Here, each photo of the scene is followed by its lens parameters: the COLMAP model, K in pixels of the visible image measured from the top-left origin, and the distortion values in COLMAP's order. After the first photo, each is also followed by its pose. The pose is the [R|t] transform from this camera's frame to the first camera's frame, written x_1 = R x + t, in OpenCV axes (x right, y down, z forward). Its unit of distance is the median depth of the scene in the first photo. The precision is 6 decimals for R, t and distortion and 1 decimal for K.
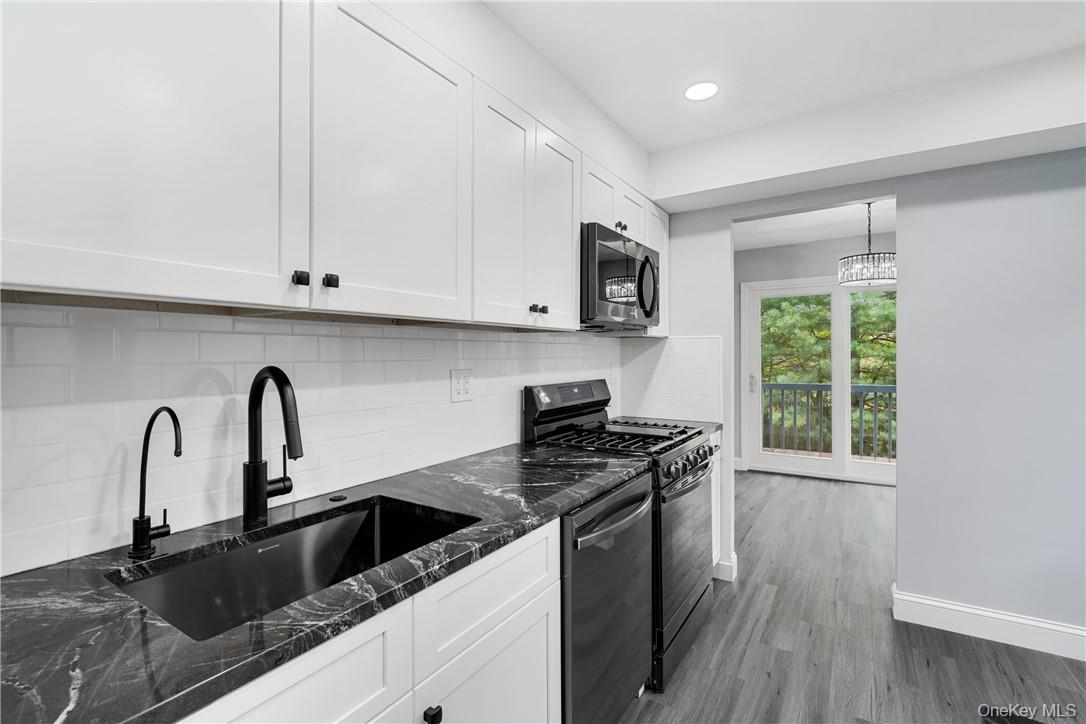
lens RADIAL K [[499.9, 0, 538.9], [0, 499.9, 351.9], [0, 0, 1]] dist [0.003246, 0.000220]
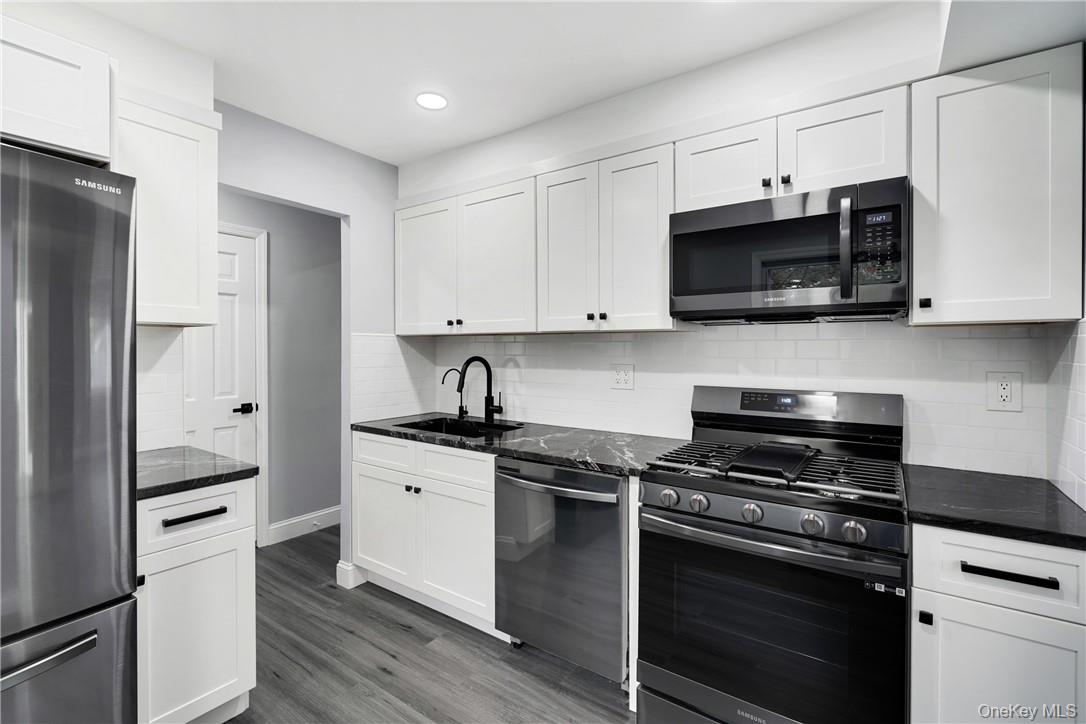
lens RADIAL K [[499.9, 0, 538.9], [0, 499.9, 351.9], [0, 0, 1]] dist [0.003246, 0.000220]
pose [[-0.054074, 0.006161, -0.998518, 1.168037], [0.002471, 0.999979, 0.006037, -0.005013], [0.998534, -0.002141, -0.054088, 0.877228]]
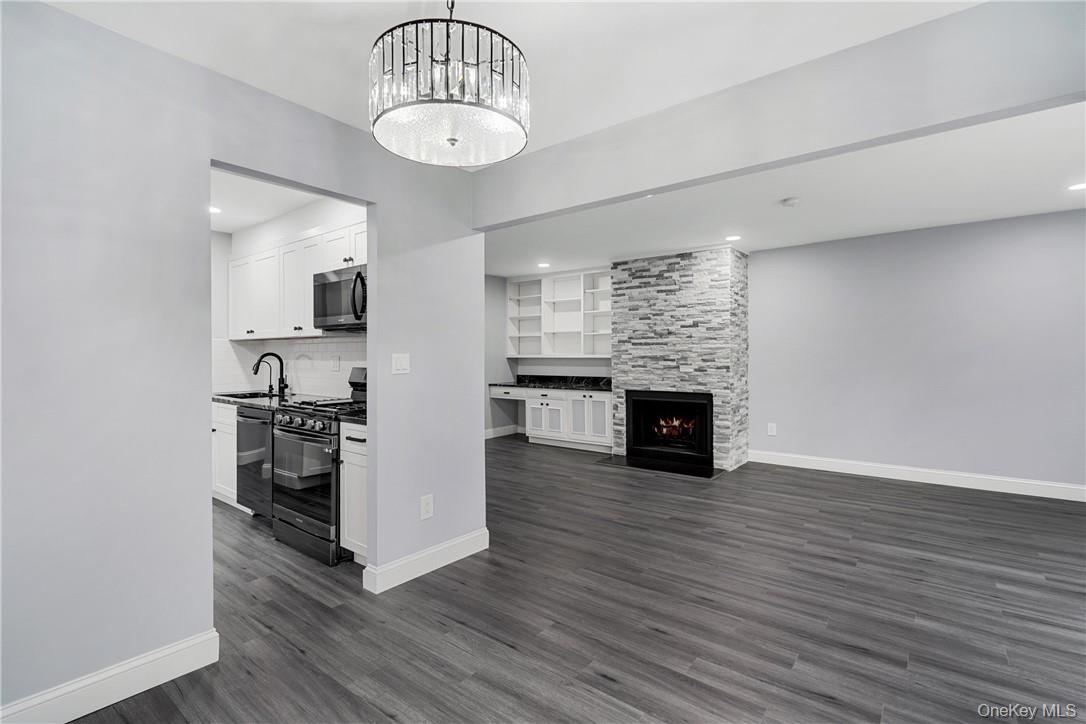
lens RADIAL K [[499.9, 0, 538.9], [0, 499.9, 351.9], [0, 0, 1]] dist [0.003246, 0.000220]
pose [[-0.098192, -0.001882, -0.995166, 1.945305], [0.002957, 0.999993, -0.002183, 0.022555], [0.995163, -0.003157, -0.098186, 2.131873]]
